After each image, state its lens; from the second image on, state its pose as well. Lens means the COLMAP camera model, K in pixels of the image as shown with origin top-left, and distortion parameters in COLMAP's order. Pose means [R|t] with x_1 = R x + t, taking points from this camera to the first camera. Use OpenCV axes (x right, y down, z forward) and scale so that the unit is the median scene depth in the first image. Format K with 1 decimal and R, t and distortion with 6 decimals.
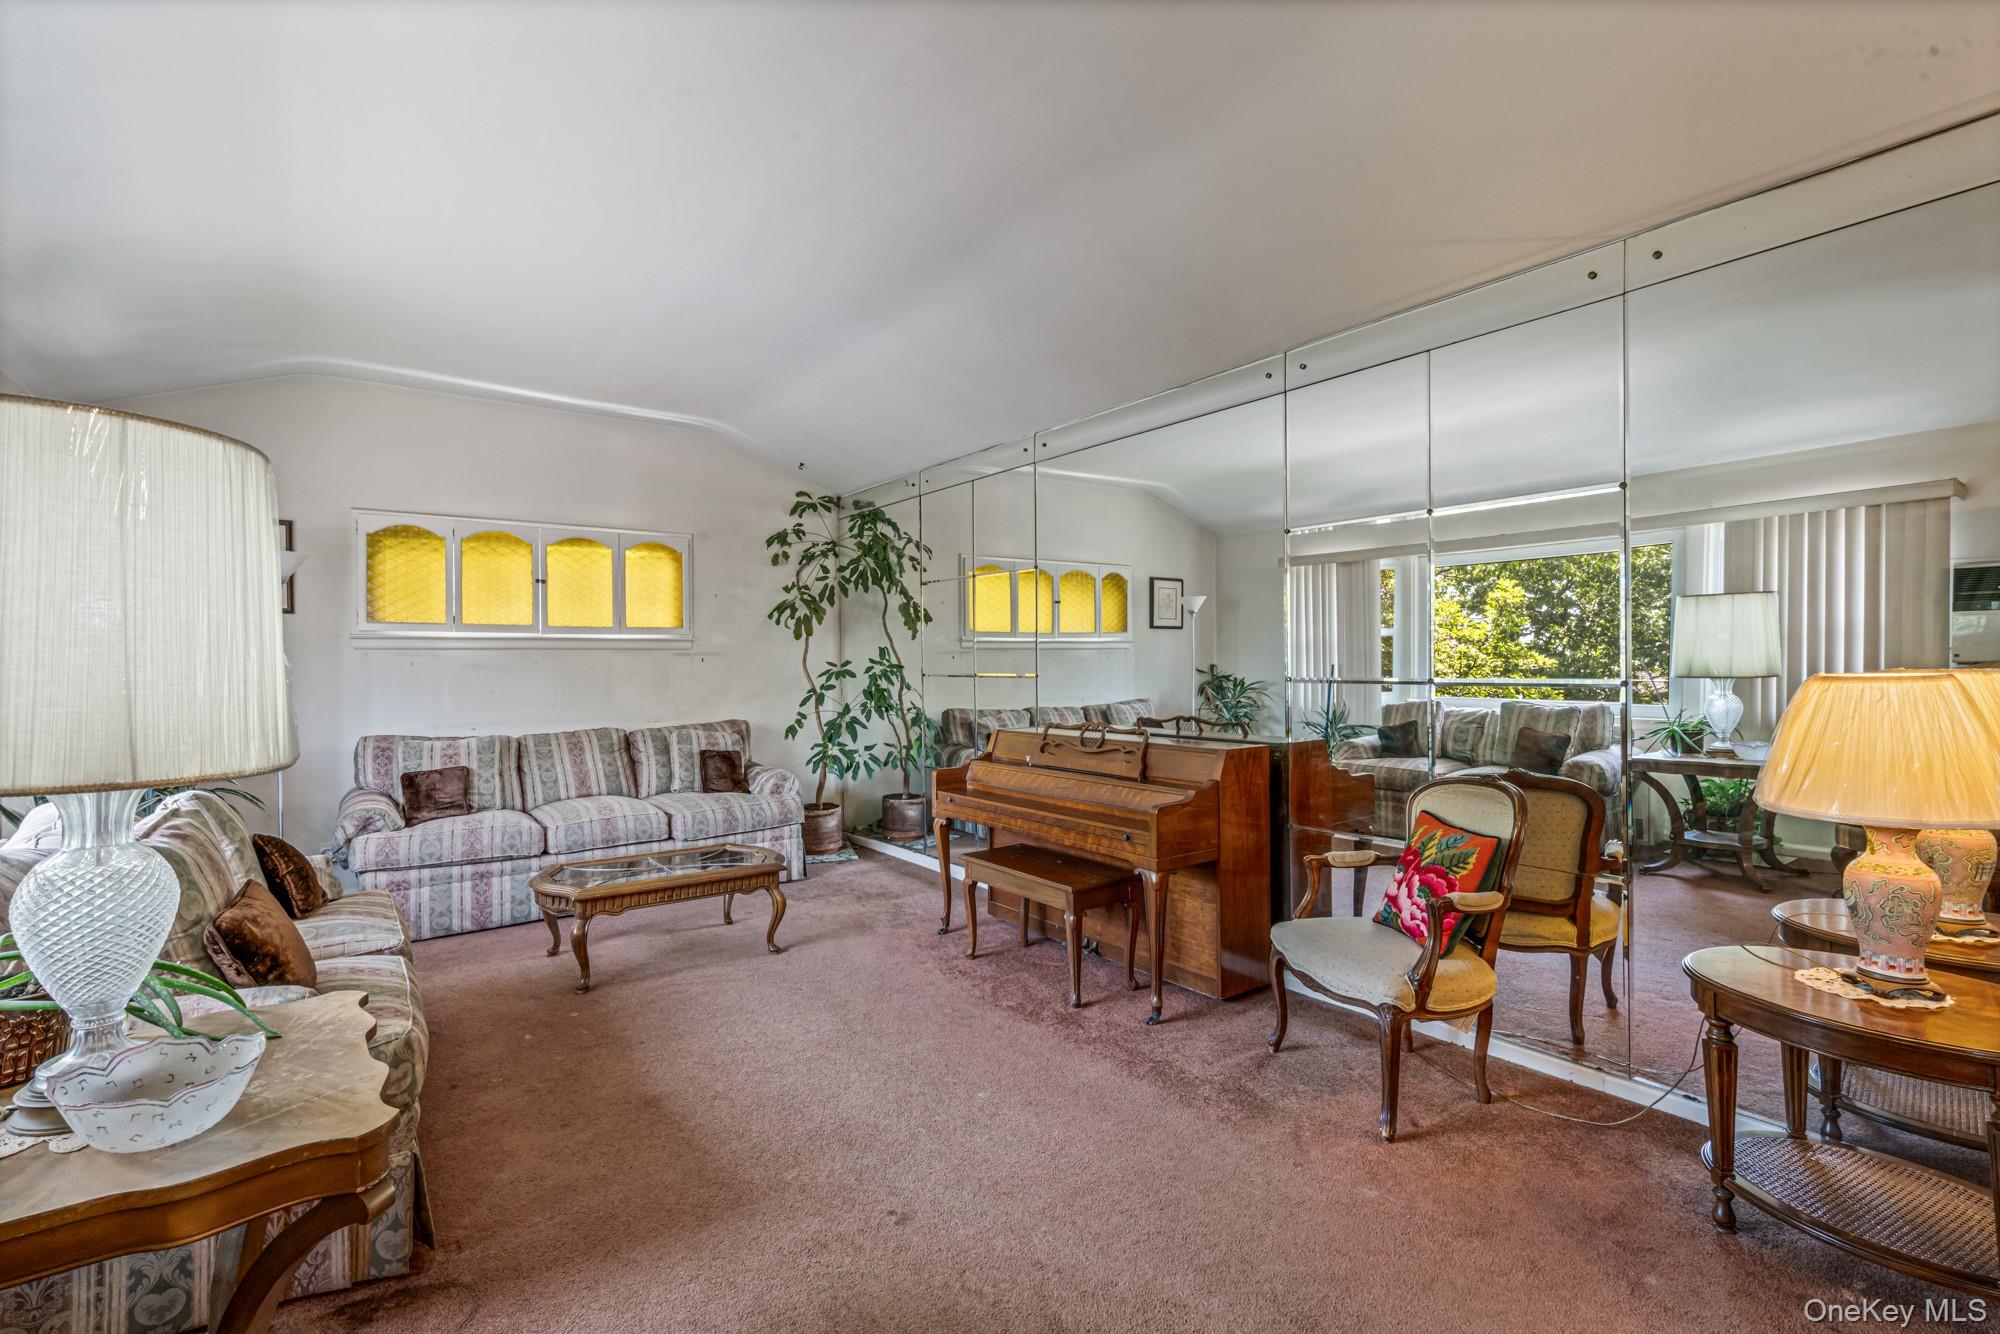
lens RADIAL K [[914.1, 0, 988.5], [0, 914.1, 674.0], [0, 0, 1]] dist [-0.001614, 0.000691]
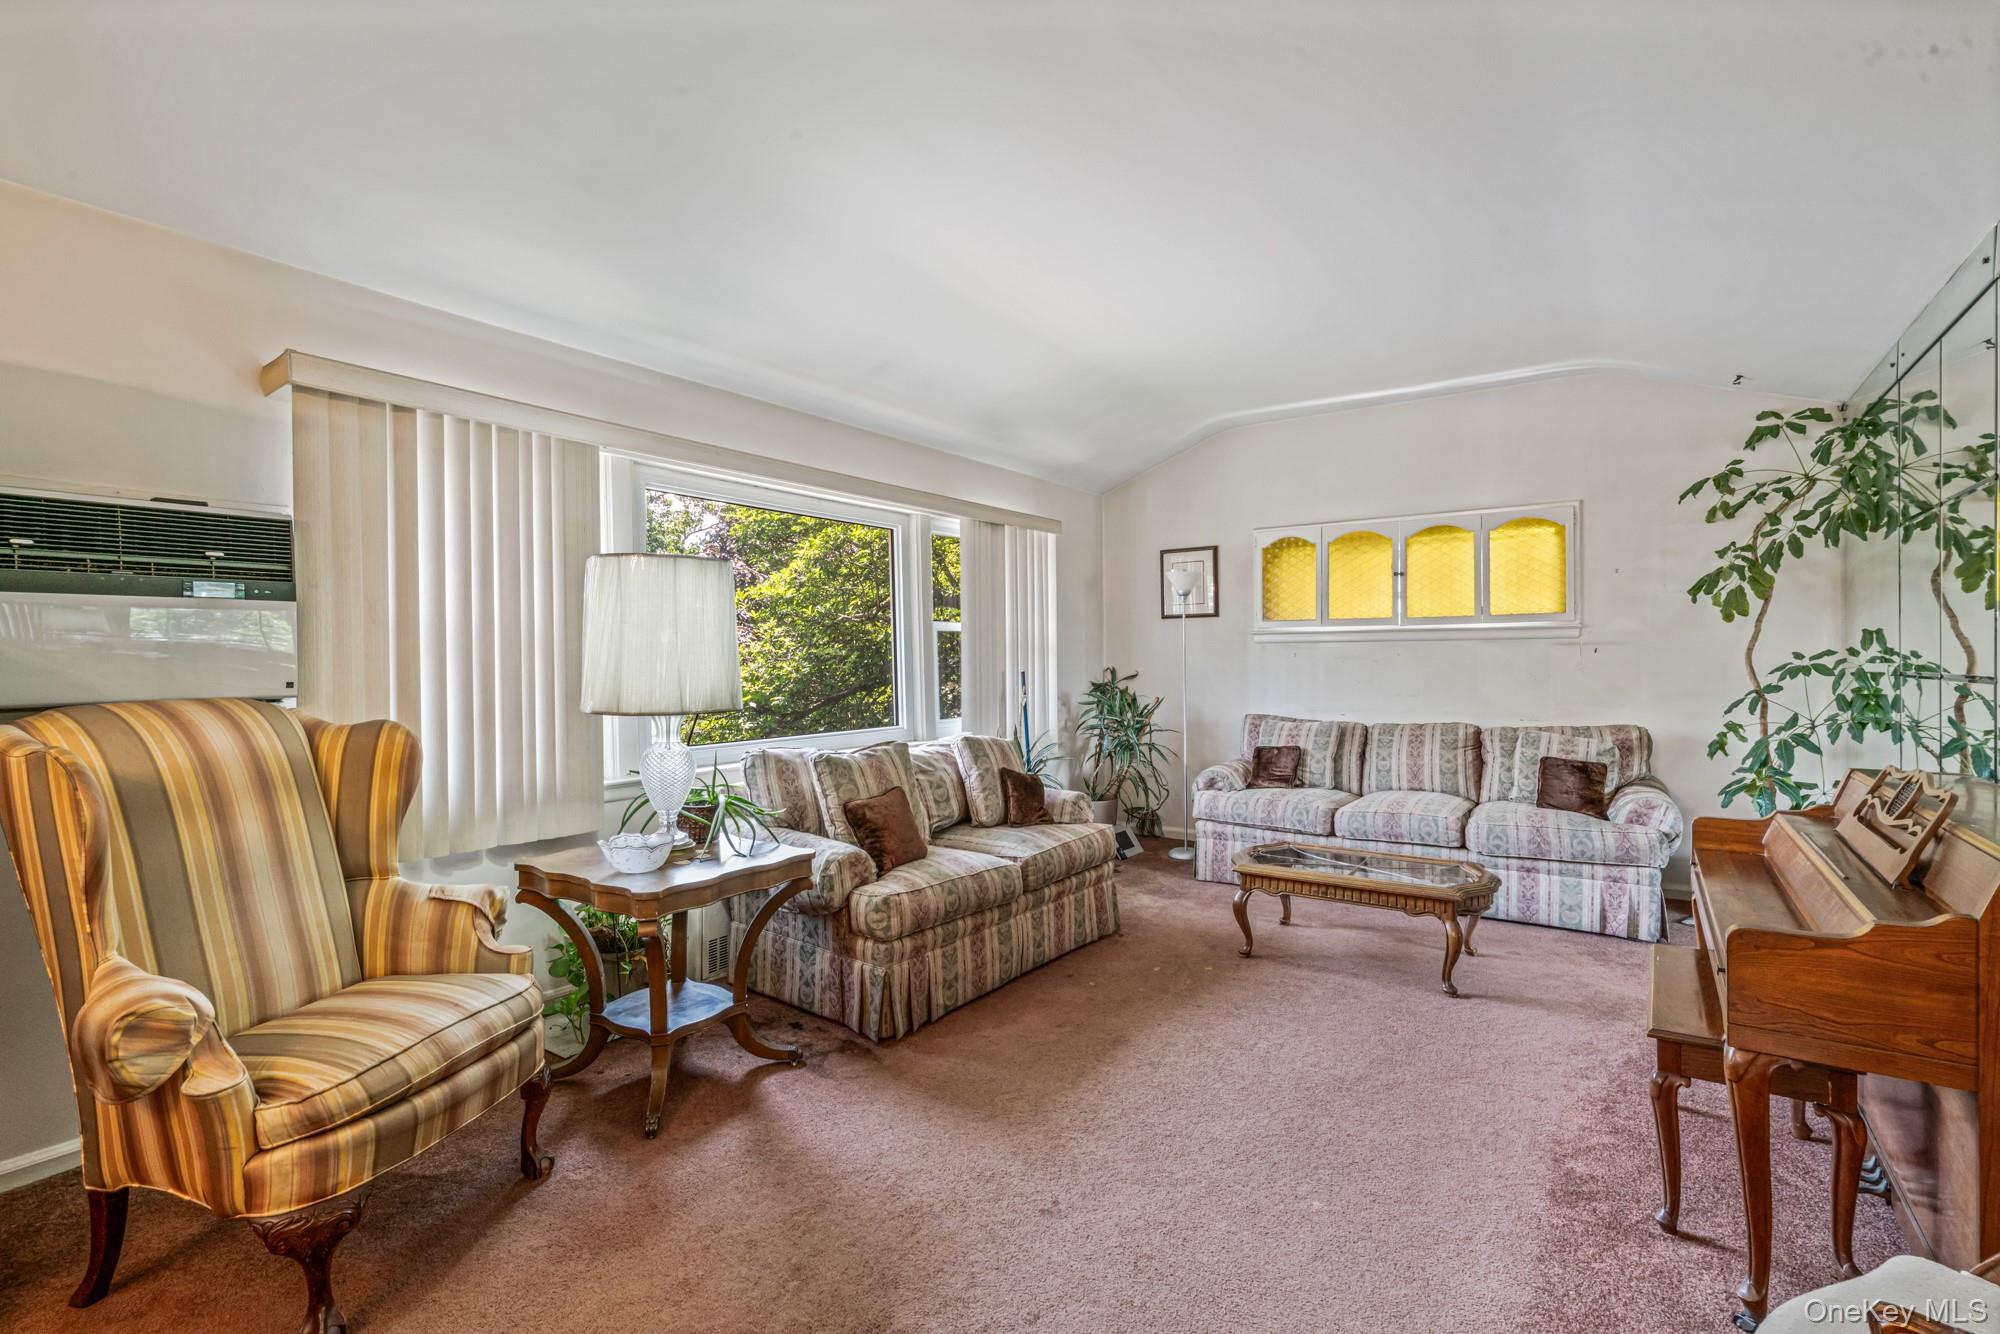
lens RADIAL K [[914.1, 0, 987.1], [0, 914.1, 661.4], [0, 0, 1]] dist [-0.001614, 0.000691]
pose [[0.316265, 0.008534, -0.948633, 0.337165], [-0.008443, 0.999945, 0.006180, -0.006580], [0.948633, 0.006055, 0.316319, 0.245721]]
